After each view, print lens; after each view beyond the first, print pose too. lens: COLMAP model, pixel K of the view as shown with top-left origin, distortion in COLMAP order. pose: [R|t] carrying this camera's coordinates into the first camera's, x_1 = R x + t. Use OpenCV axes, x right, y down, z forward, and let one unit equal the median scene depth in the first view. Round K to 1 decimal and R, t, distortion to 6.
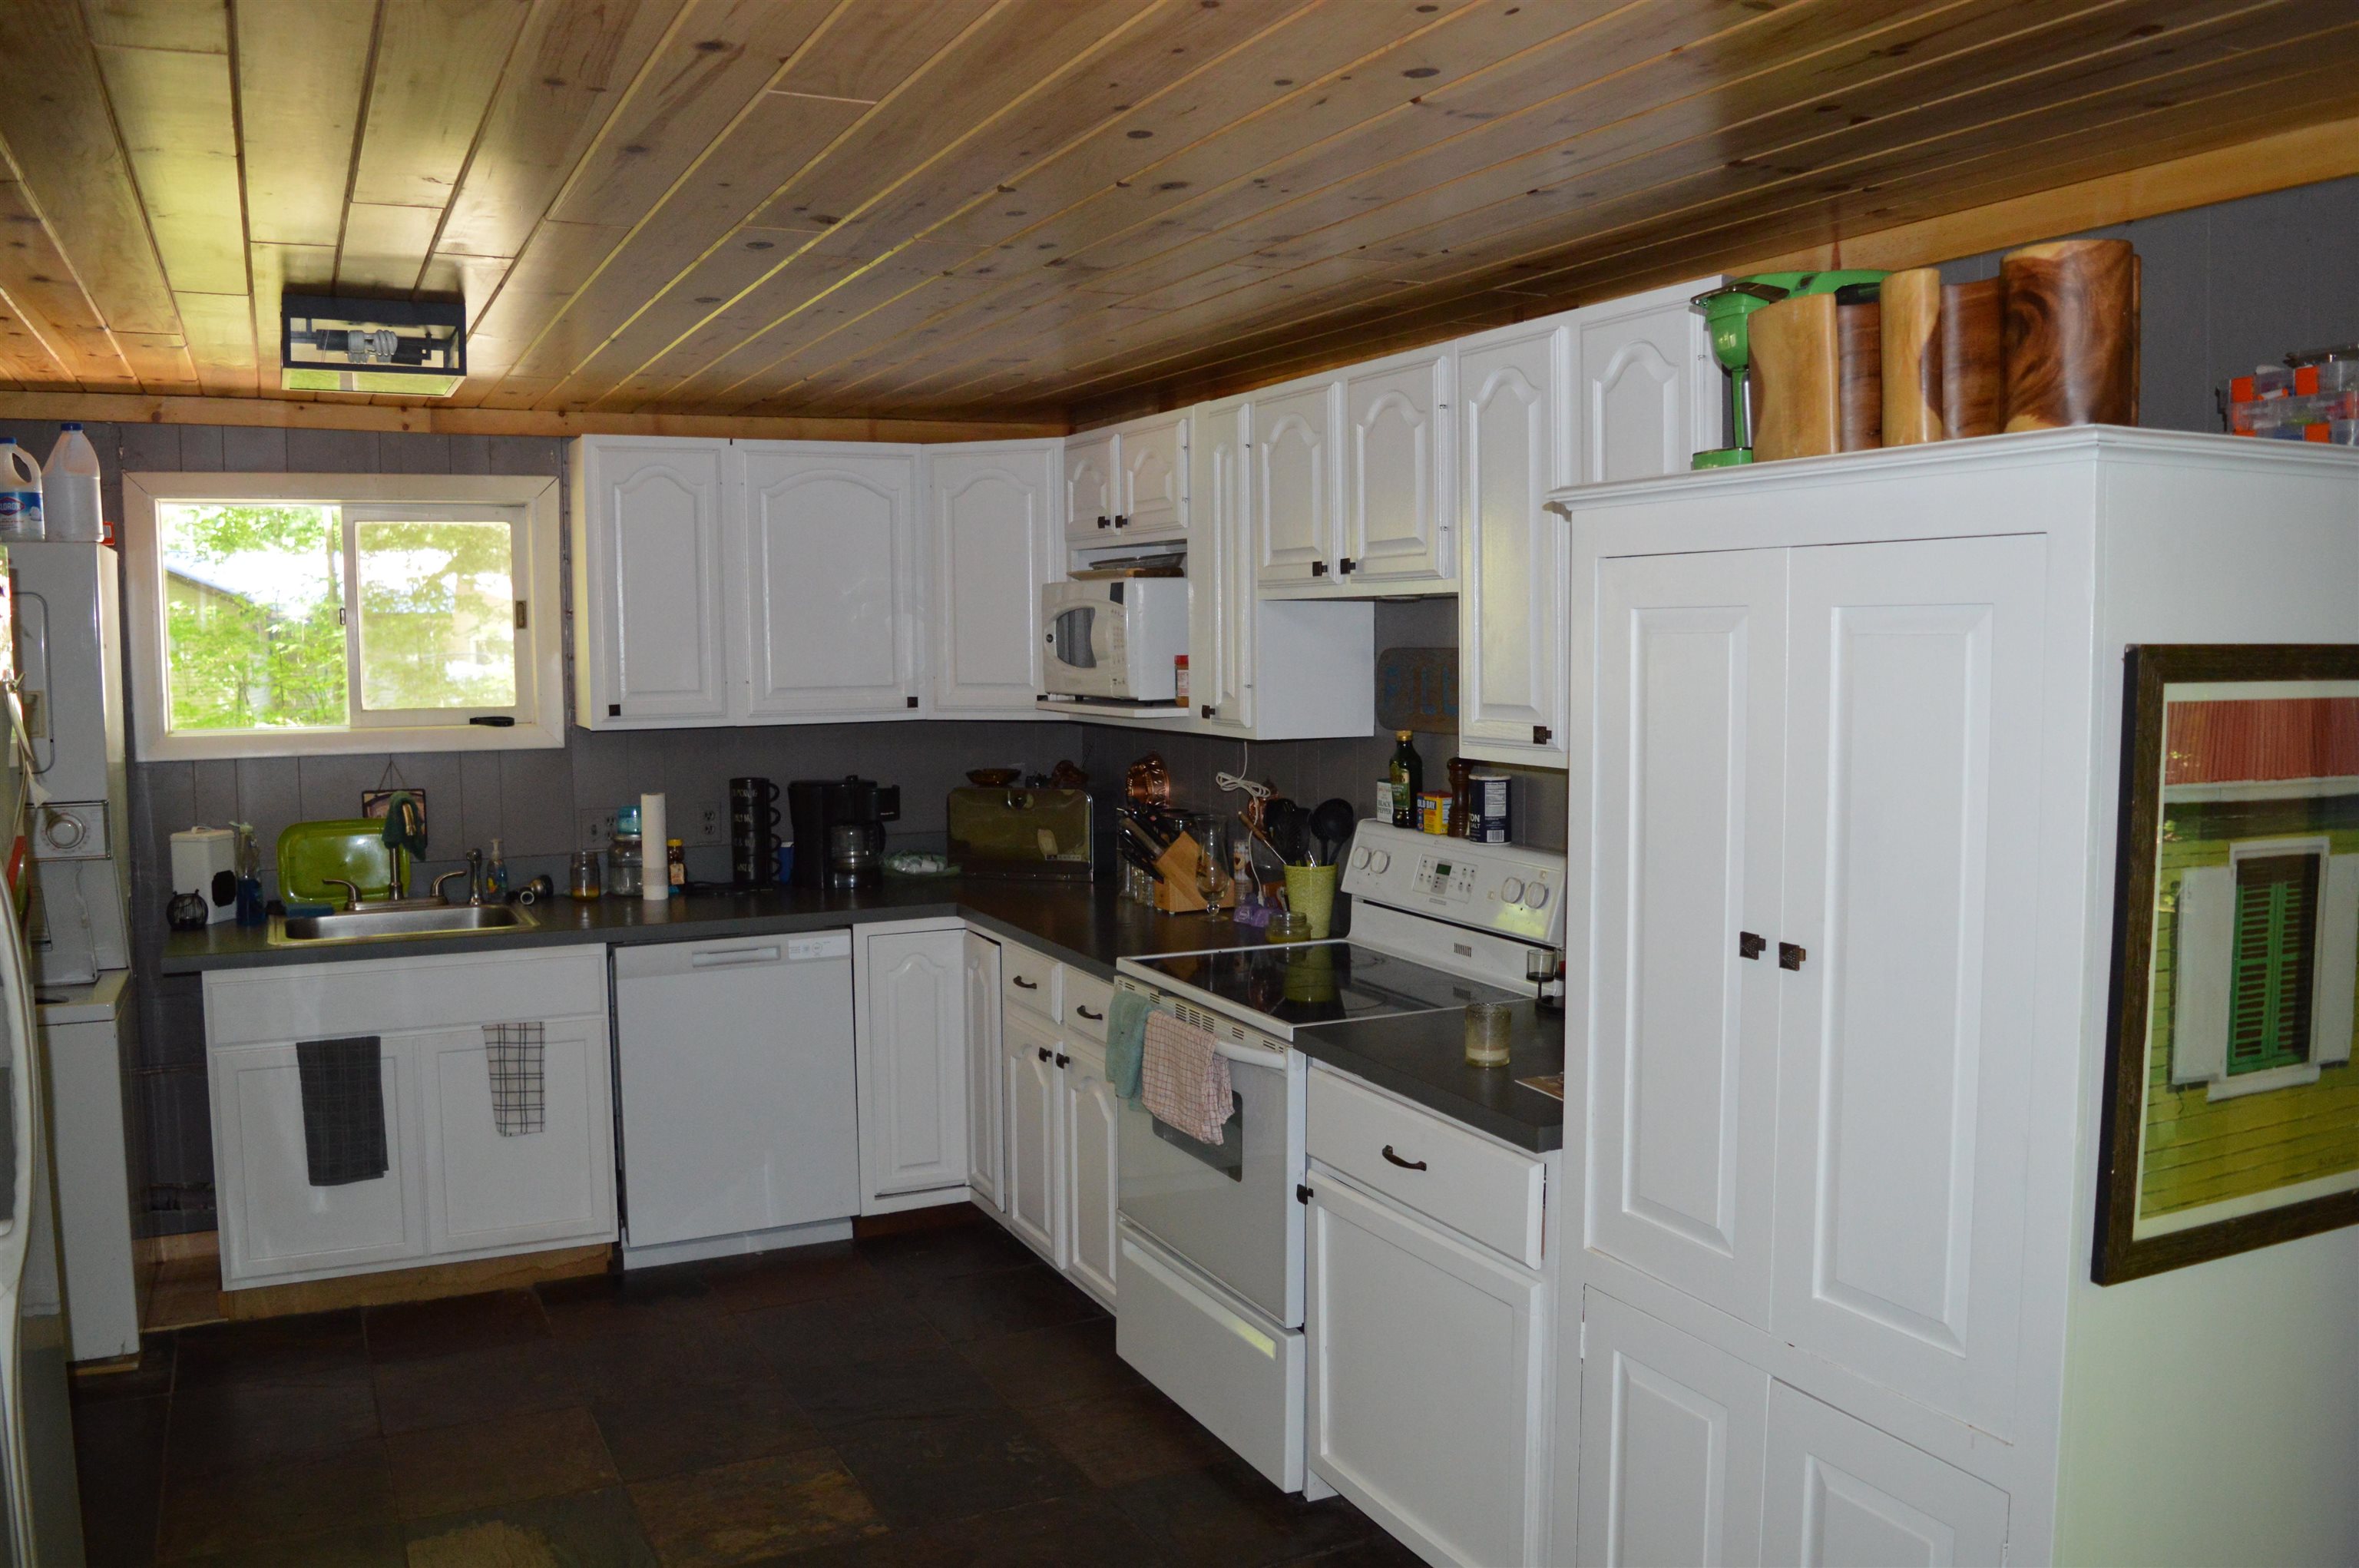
lens RADIAL K [[1870.9, 0, 1171.2], [0, 1870.9, 781.2], [0, 0, 1]] dist [-0.093035, 0.017709]
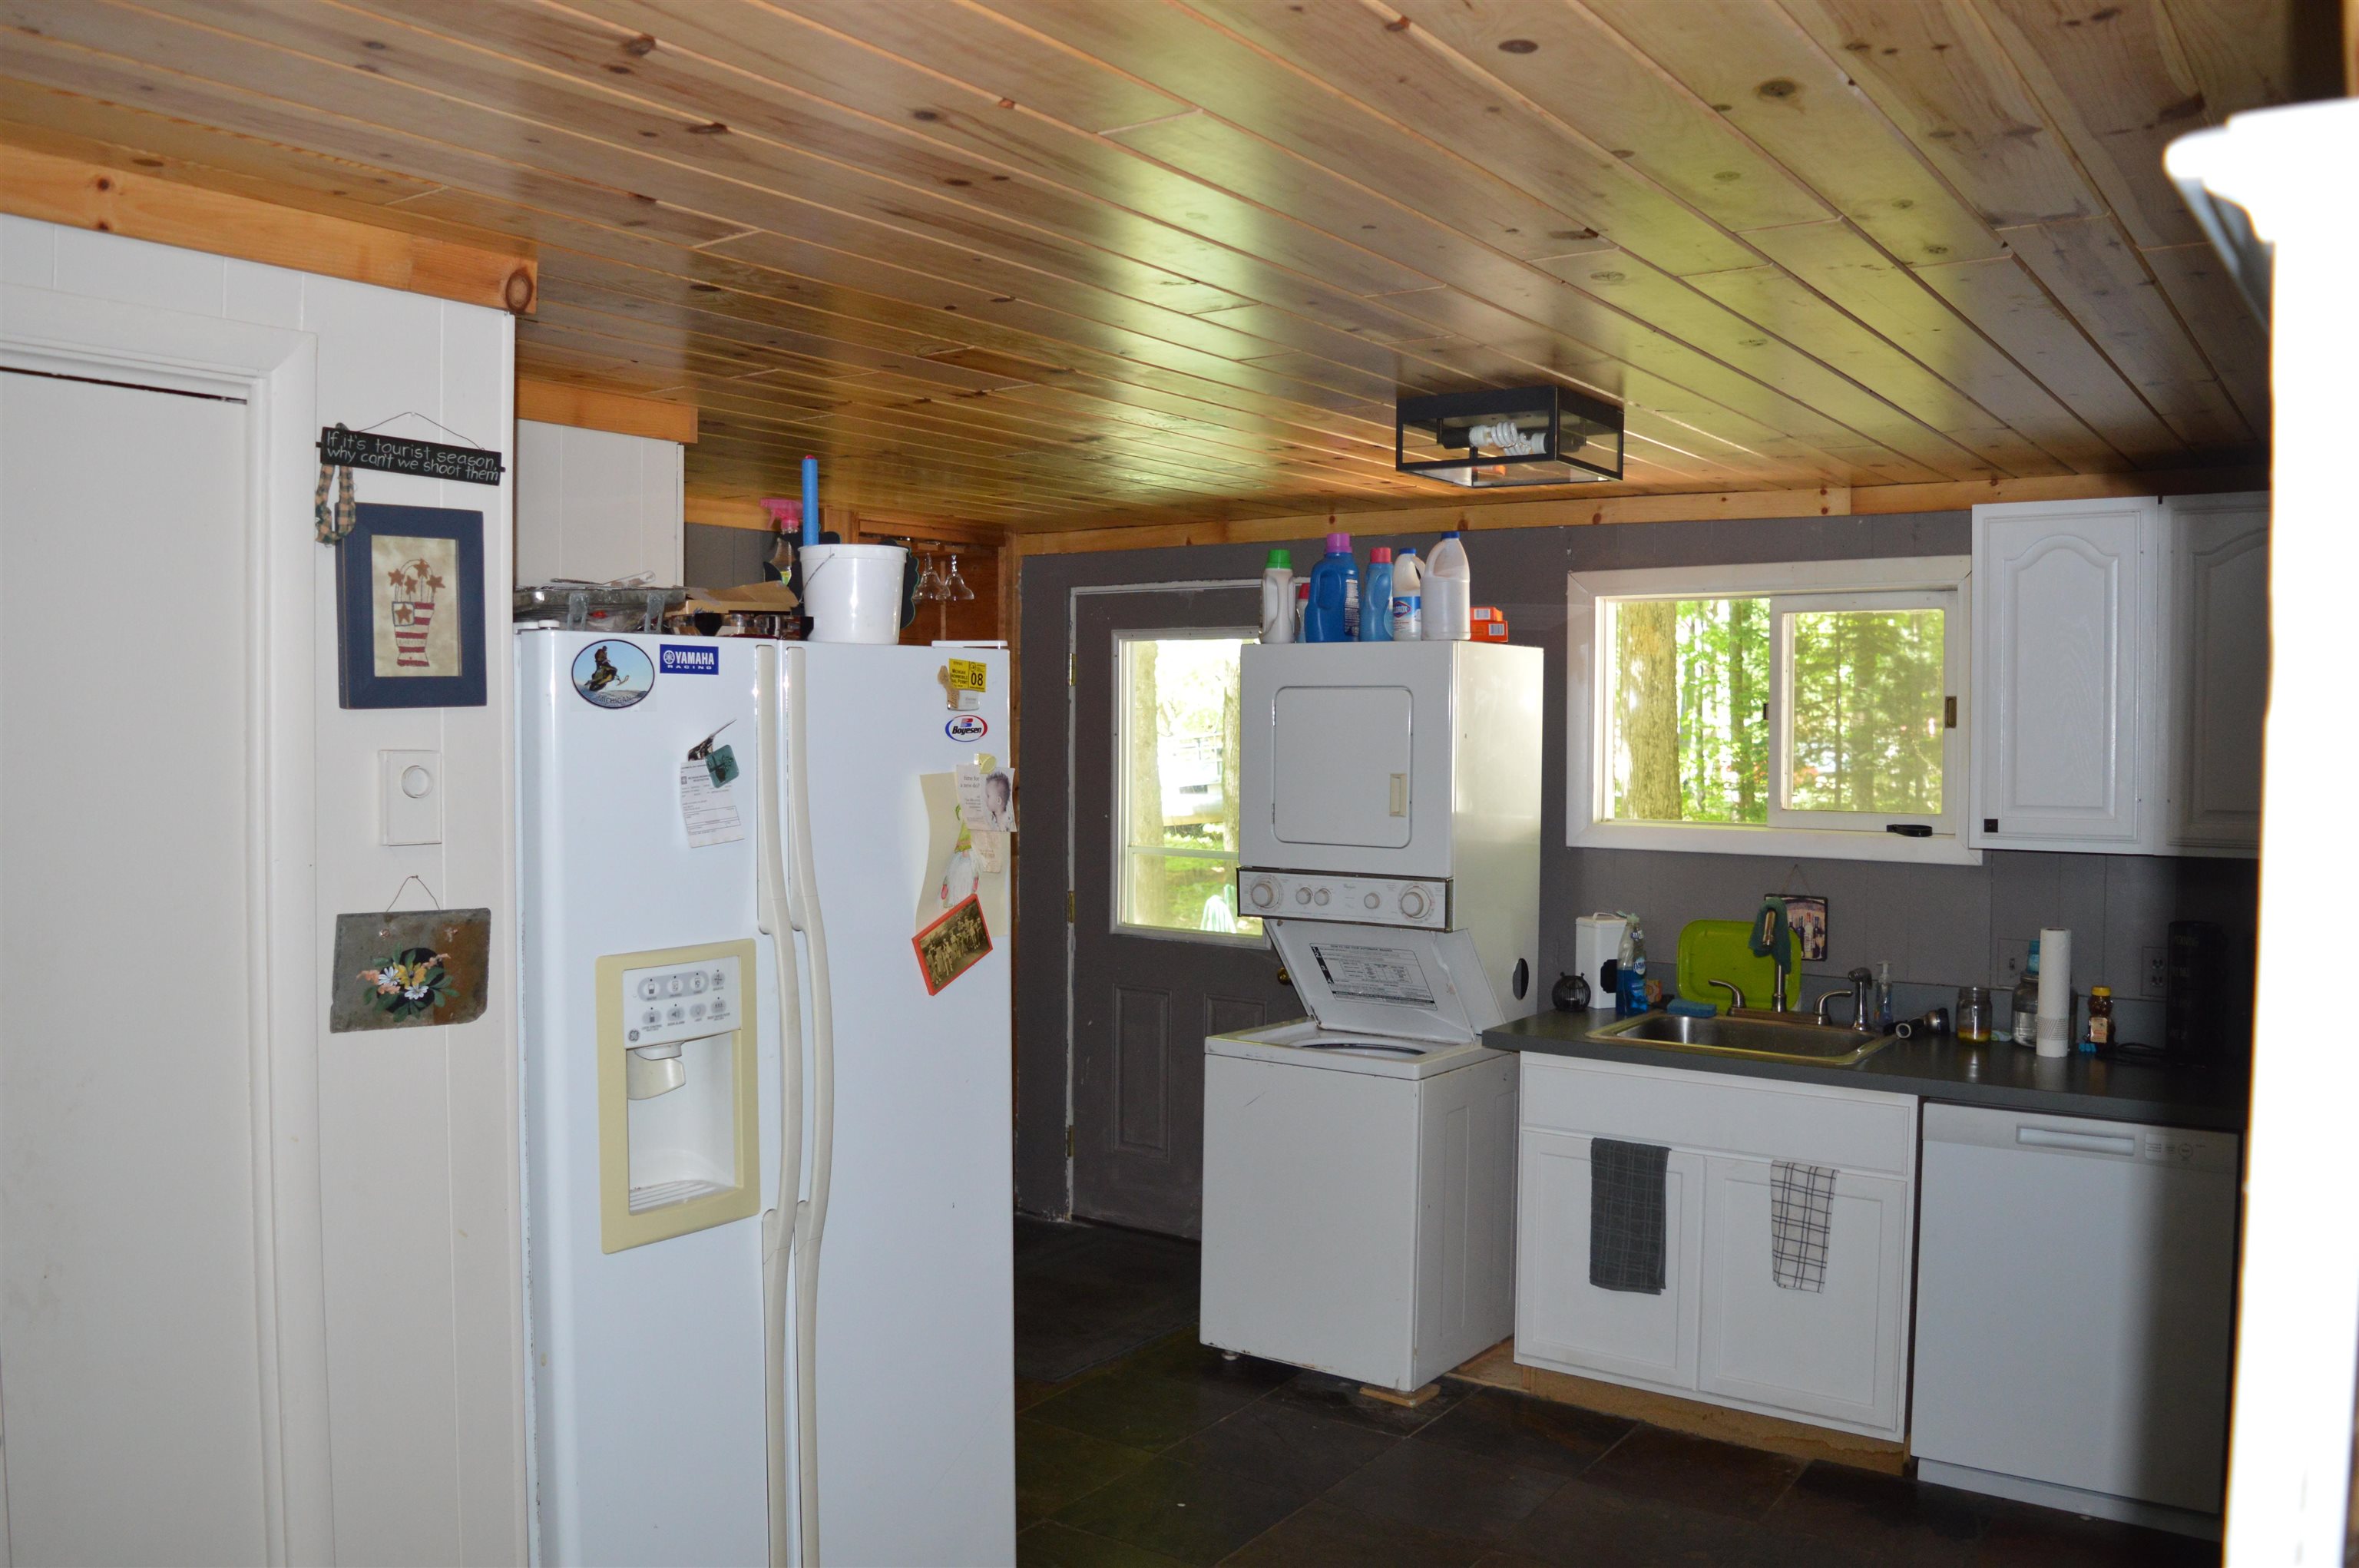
lens RADIAL K [[1870.9, 0, 1171.2], [0, 1870.9, 781.2], [0, 0, 1]] dist [-0.093035, 0.017709]
pose [[0.479642, 0.037005, -0.876683, 0.270224], [-0.081619, 0.996660, -0.002585, -0.026928], [0.873660, 0.072794, 0.481061, 0.279772]]
